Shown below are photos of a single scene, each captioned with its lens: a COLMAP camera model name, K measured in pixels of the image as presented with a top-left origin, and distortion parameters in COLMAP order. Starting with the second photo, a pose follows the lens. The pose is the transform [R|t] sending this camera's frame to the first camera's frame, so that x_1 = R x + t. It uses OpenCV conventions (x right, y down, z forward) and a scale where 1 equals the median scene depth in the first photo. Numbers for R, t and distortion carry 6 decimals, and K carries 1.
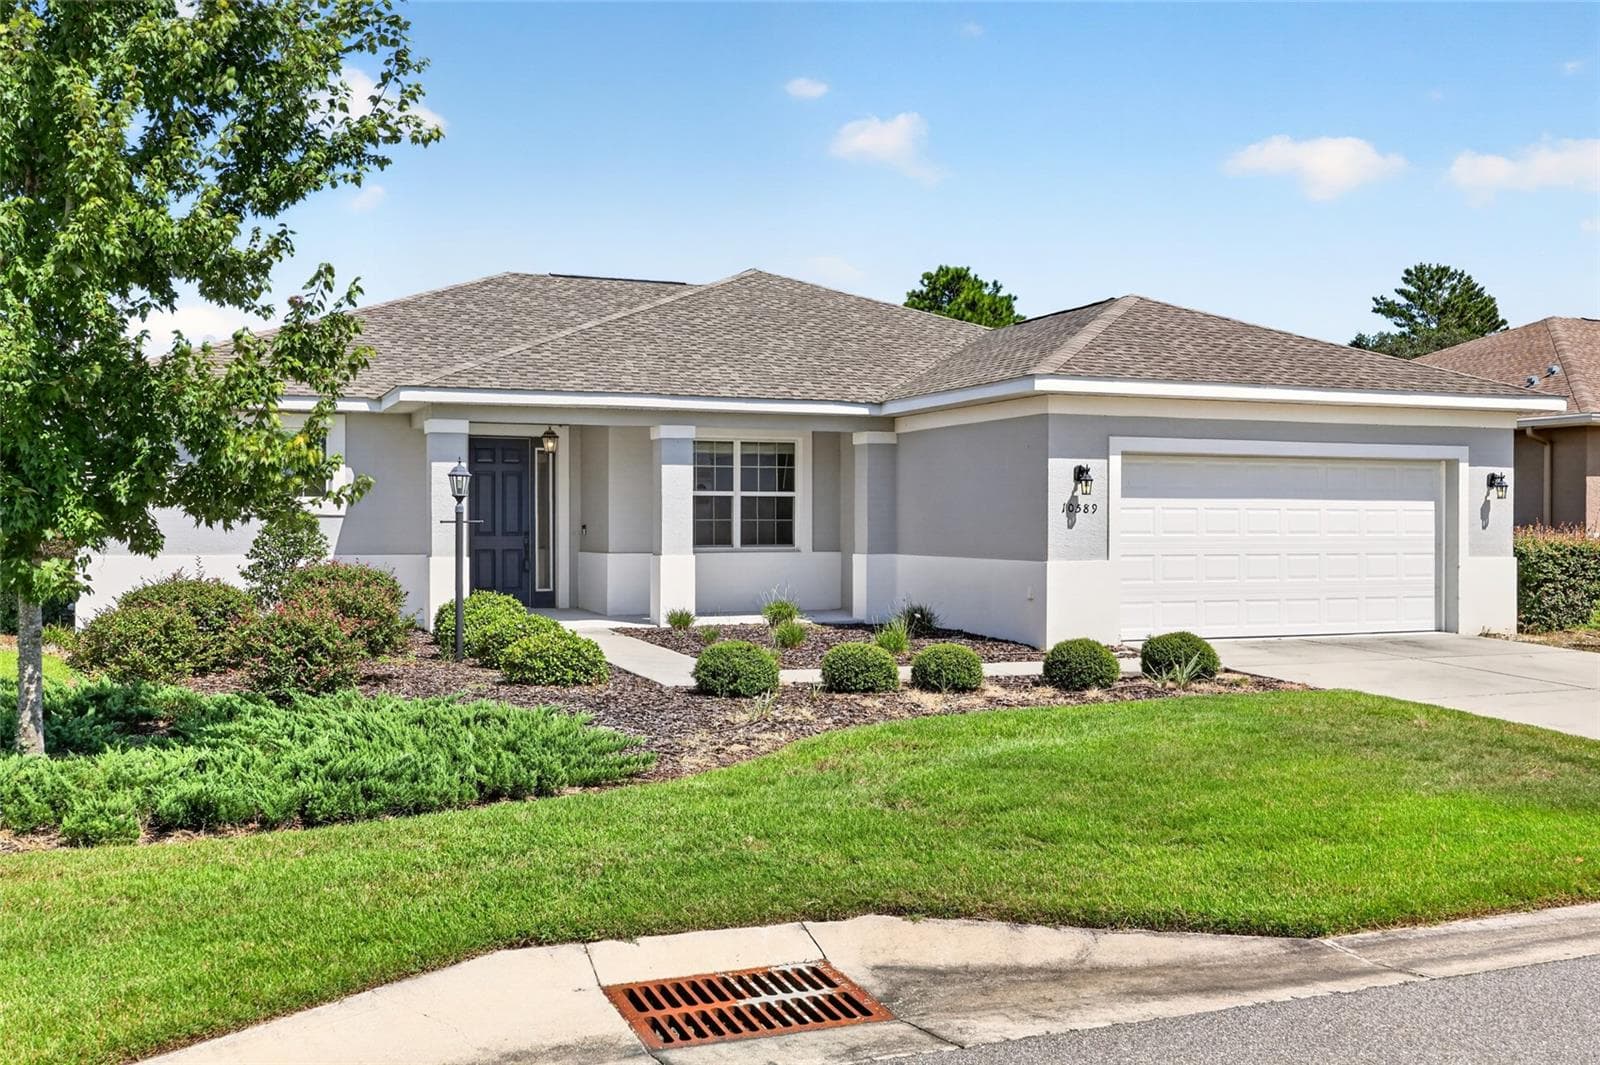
lens RADIAL K [[1496.4, 0, 811.6], [0, 1496.4, 536.1], [0, 0, 1]] dist [0.031102, -0.012459]
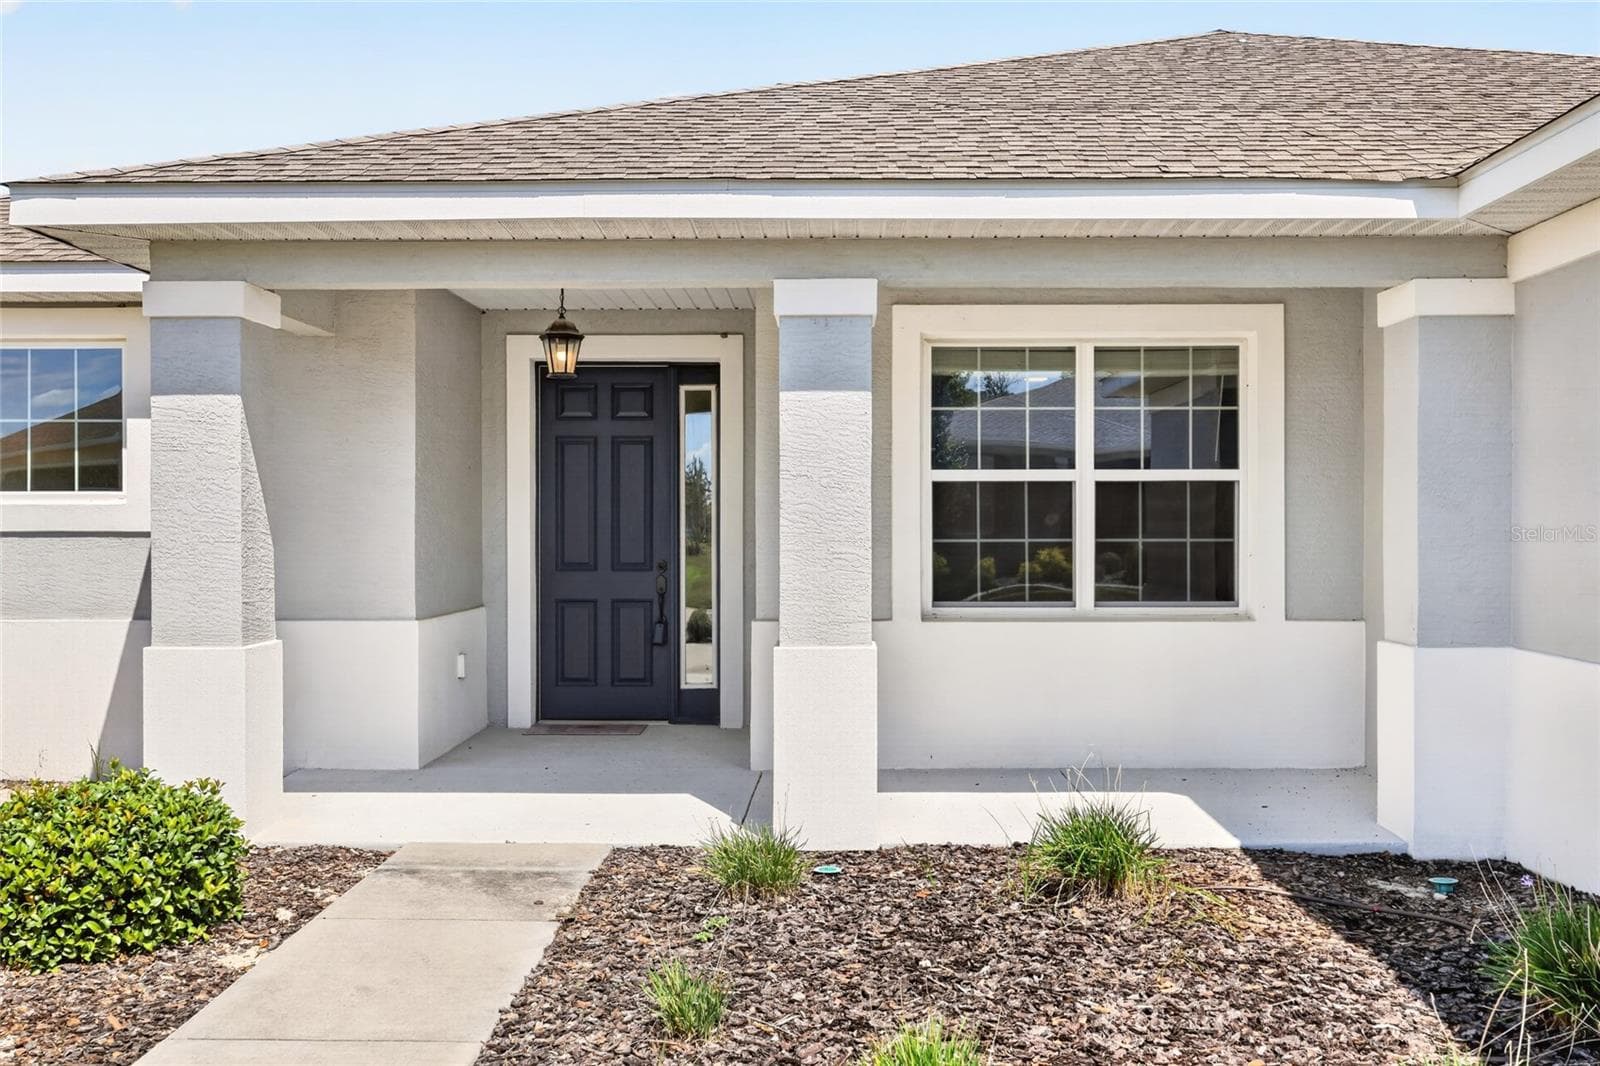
lens RADIAL K [[1496.4, 0, 811.6], [0, 1496.4, 536.6], [0, 0, 1]] dist [0.031102, -0.012459]
pose [[0.921101, 0.000791, -0.389323, 0.051742], [-0.003158, 0.999980, -0.005441, -0.011922], [0.389311, 0.006241, 0.921085, 0.766608]]
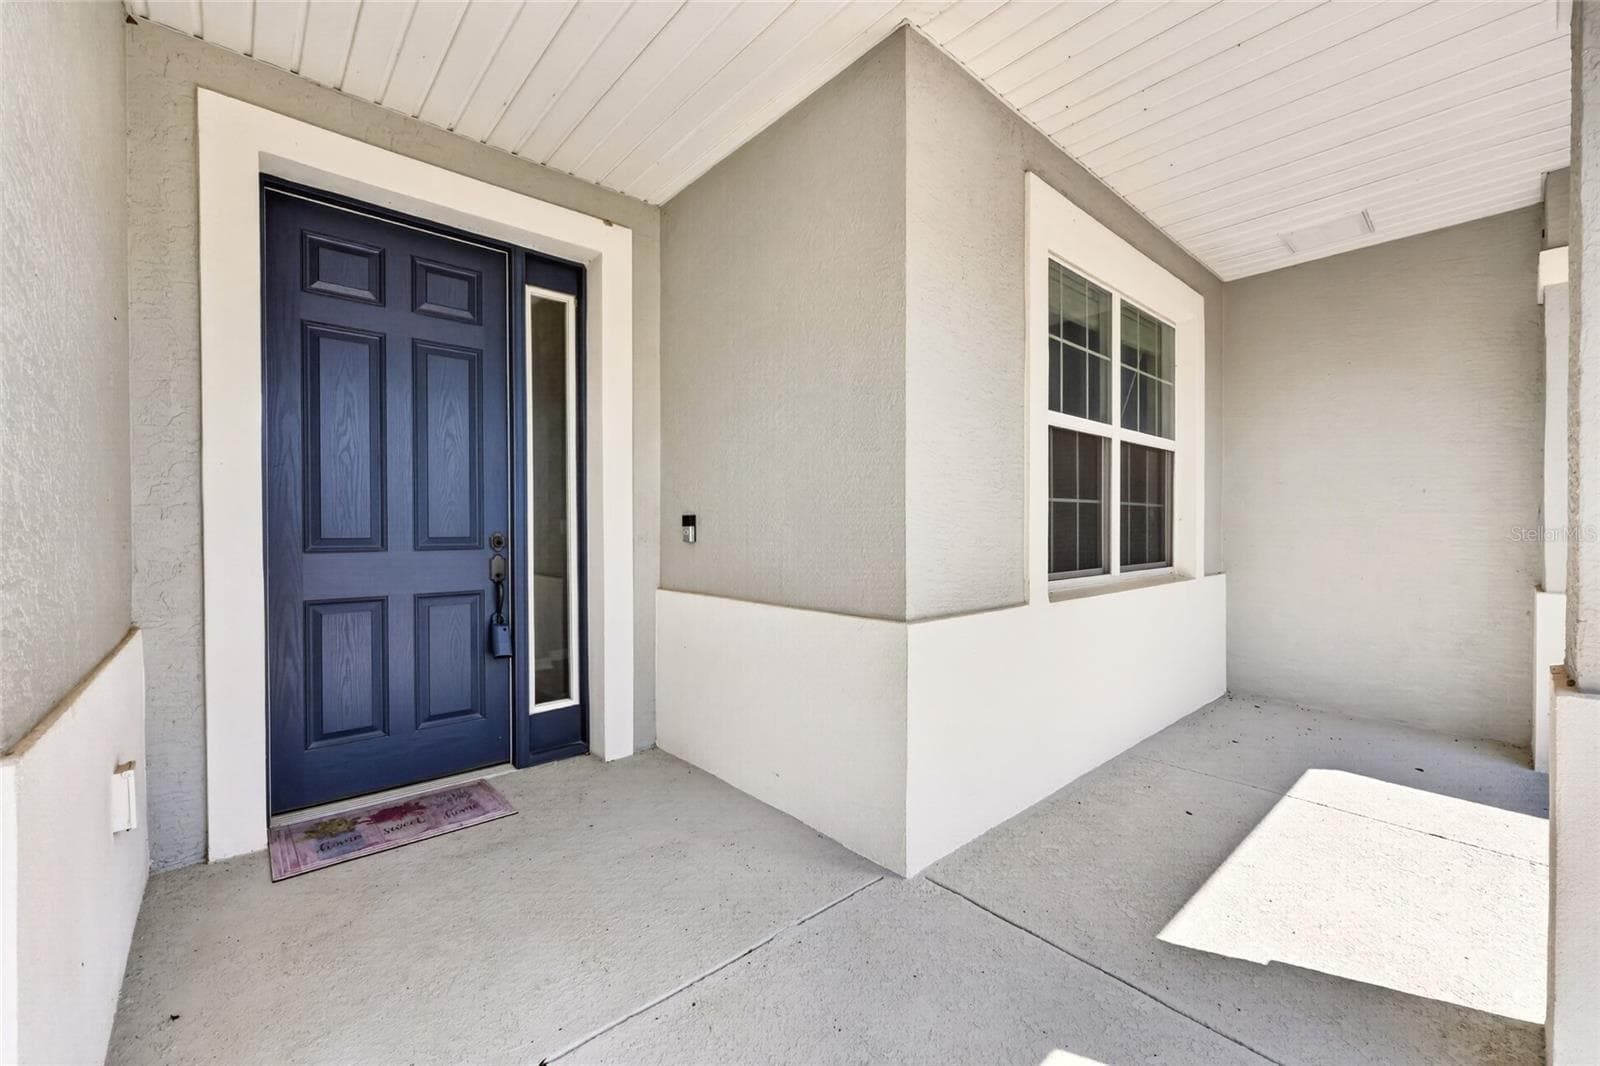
lens RADIAL K [[632.9, 0, 800.0], [0, 632.9, 533.0], [0, 0, 1]] dist [-0.001571, -0.000158]
pose [[0.951614, -0.006609, 0.307223, -0.225084], [0.008859, 0.999943, -0.005930, -0.003269], [-0.307167, 0.008365, 0.951619, 1.121748]]
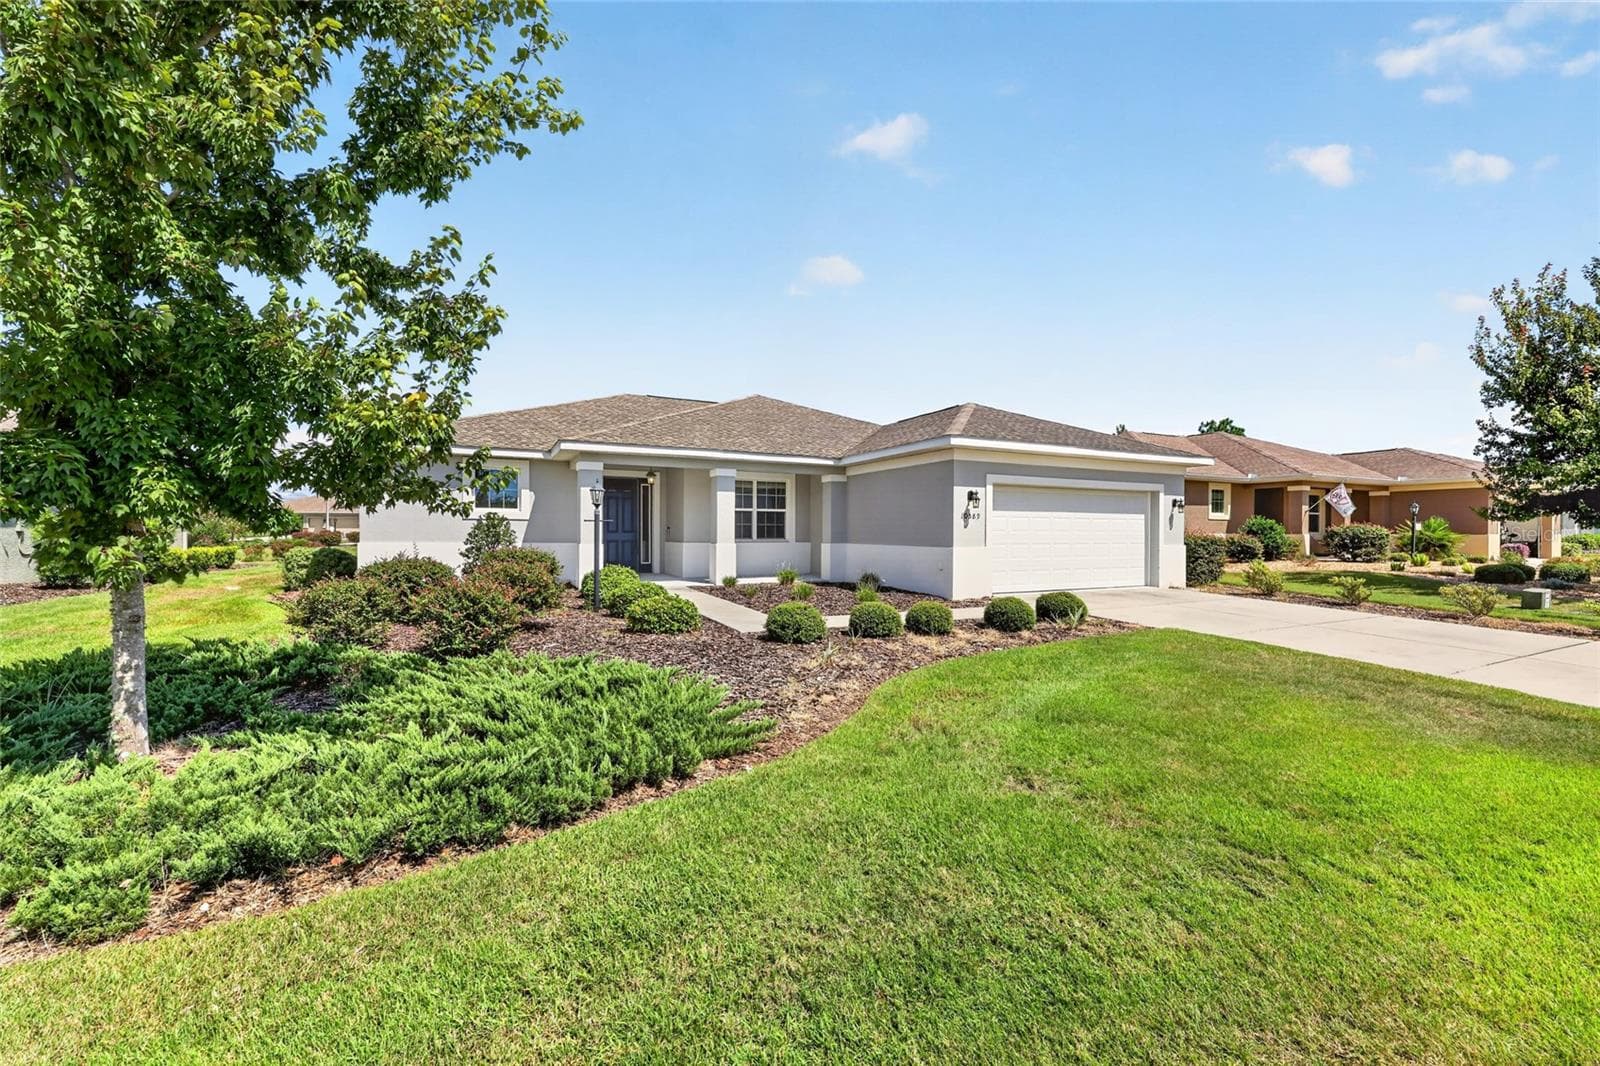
lens RADIAL K [[632.9, 0, 800.0], [0, 632.9, 533.0], [0, 0, 1]] dist [-0.001571, -0.000158]
pose [[0.997002, 0.003556, 0.077296, -0.069461], [-0.002969, 0.999966, -0.007711, 0.006911], [-0.077321, 0.007459, 0.996978, 0.301863]]
